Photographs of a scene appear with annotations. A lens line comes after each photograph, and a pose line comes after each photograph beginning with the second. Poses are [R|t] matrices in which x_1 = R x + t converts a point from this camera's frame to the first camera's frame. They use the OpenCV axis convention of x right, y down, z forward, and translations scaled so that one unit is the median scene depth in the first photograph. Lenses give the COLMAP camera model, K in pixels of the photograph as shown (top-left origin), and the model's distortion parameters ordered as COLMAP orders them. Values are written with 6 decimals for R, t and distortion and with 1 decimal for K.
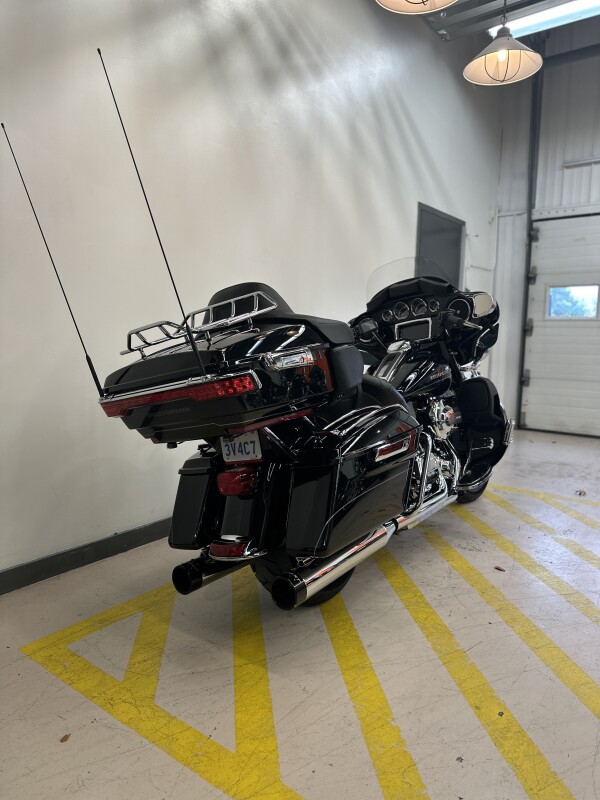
lens RADIAL K [[579.2, 0, 300.0], [0, 579.2, 400.0], [0, 0, 1]] dist [-0.004642, -0.007007]
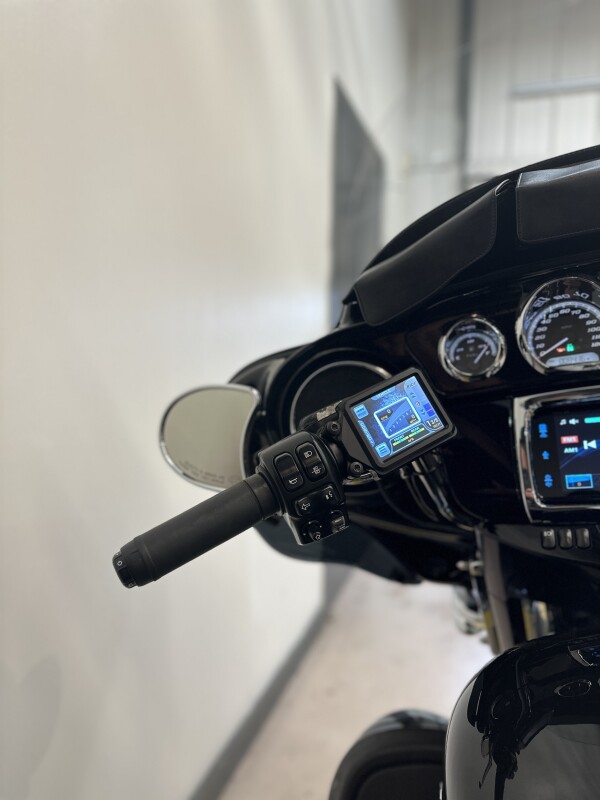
lens RADIAL K [[579.2, 0, 300.0], [0, 579.2, 400.0], [0, 0, 1]] dist [-0.004642, -0.007007]
pose [[0.938295, -0.024784, 0.344948, 0.034756], [0.030601, 0.999466, -0.011430, -0.130181], [-0.344481, 0.021280, 0.938552, 0.846007]]
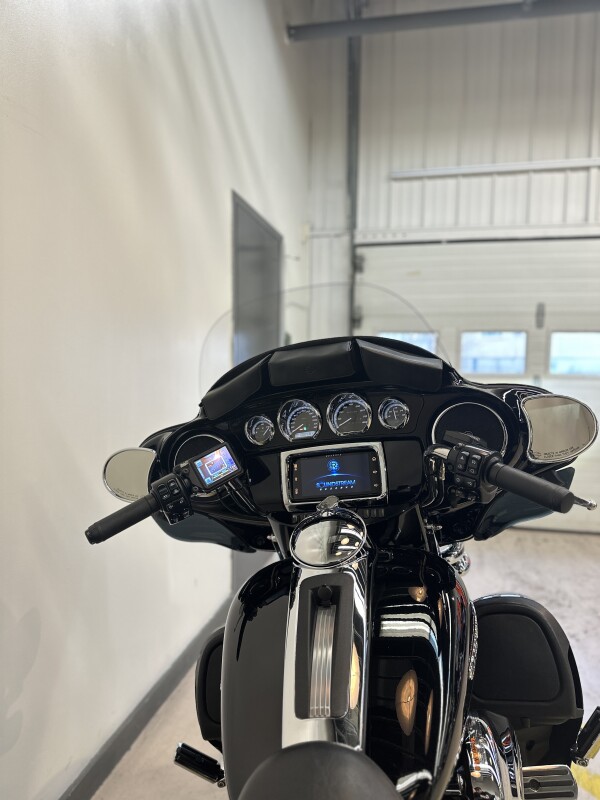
lens RADIAL K [[571.6, 0, 302.2], [0, 571.6, 388.3], [0, 0, 1]] dist [0.042375, -0.036287]
pose [[0.894695, -0.019622, 0.446246, 0.006045], [0.046955, 0.997631, -0.050275, -0.153832], [-0.444203, 0.065934, 0.893497, 0.644315]]
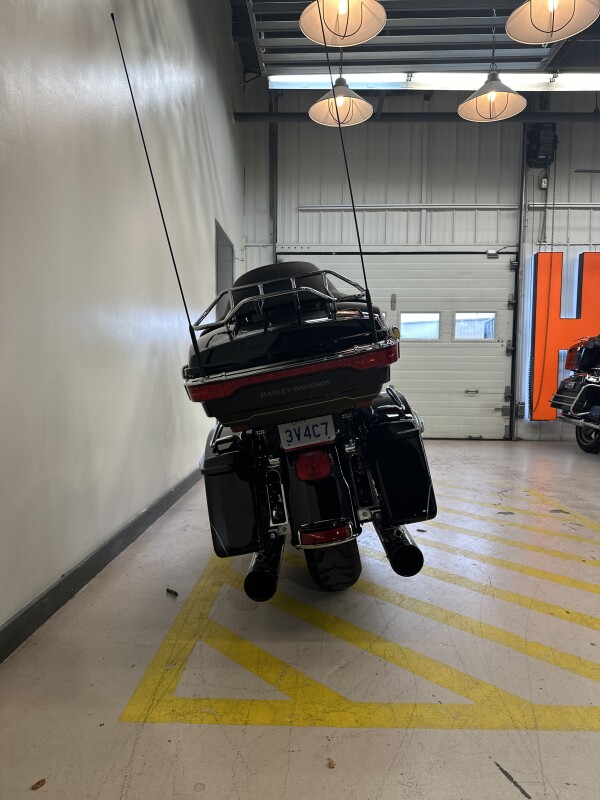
lens RADIAL K [[575.8, 0, 302.2], [0, 575.8, 412.4], [0, 0, 1]] dist [0.036268, -0.079933]
pose [[0.797270, -0.043970, 0.602019, -0.426604], [0.069607, 0.997387, -0.019335, 0.043056], [-0.599596, 0.057319, 0.798247, 0.152135]]
